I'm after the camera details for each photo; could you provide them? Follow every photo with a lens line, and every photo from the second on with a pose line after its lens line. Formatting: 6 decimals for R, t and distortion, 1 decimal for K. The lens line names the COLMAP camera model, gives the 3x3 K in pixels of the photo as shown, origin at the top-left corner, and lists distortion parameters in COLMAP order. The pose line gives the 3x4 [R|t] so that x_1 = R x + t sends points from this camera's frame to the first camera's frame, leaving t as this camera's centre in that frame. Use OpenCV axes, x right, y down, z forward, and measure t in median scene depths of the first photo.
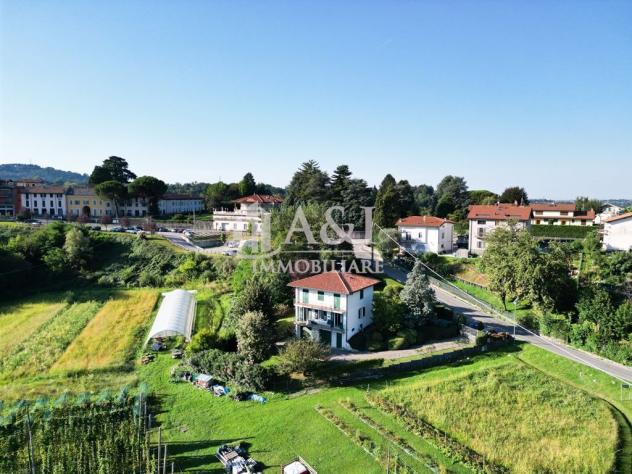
lens RADIAL K [[441.7, 0, 317.0], [0, 441.7, 239.3], [0, 0, 1]] dist [0.088950, -0.093912]
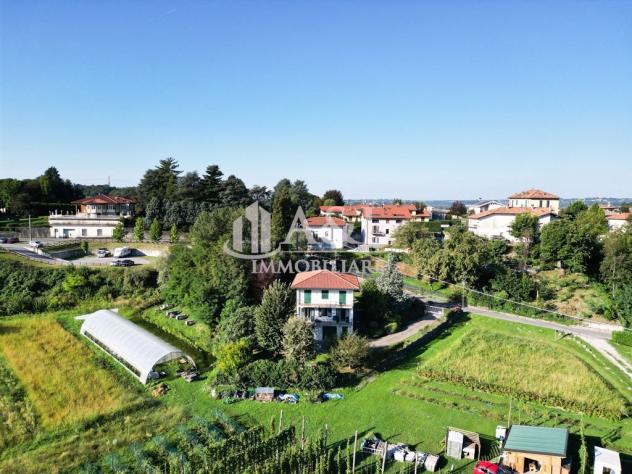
lens RADIAL K [[441.7, 0, 317.0], [0, 441.7, 239.3], [0, 0, 1]] dist [0.088950, -0.093912]
pose [[0.862762, -0.044907, 0.503612, -0.343752], [0.043945, 0.998939, 0.013791, -0.012336], [-0.503697, 0.010233, 0.863820, 0.062196]]
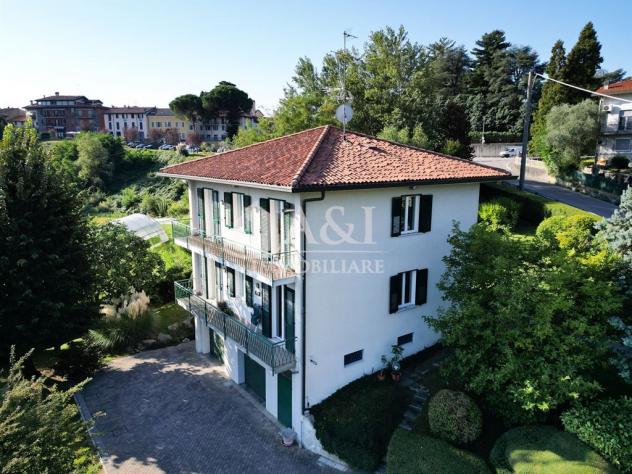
lens RADIAL K [[441.7, 0, 317.0], [0, 441.7, 239.3], [0, 0, 1]] dist [0.088950, -0.093912]
pose [[0.934639, 0.063754, -0.349836, 0.091223], [-0.033665, 0.995242, 0.091432, 0.077332], [0.354001, -0.073679, 0.932338, 0.499601]]
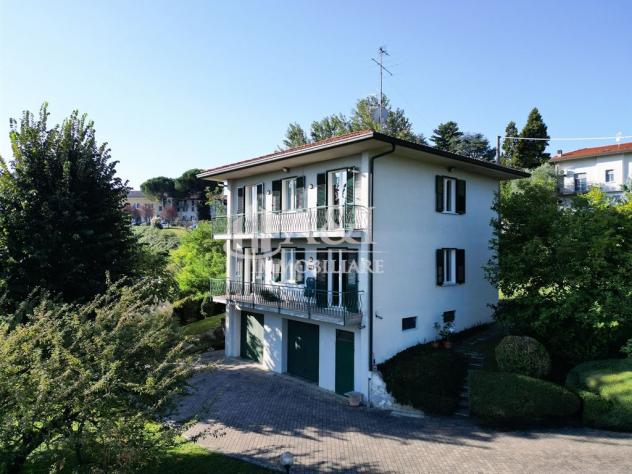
lens RADIAL K [[441.7, 0, 317.0], [0, 441.7, 239.3], [0, 0, 1]] dist [0.088950, -0.093912]
pose [[0.964247, -0.007093, -0.264910, 0.062795], [-0.025447, 0.992544, -0.119203, 0.120959], [0.263780, 0.121682, 0.956877, 0.481079]]
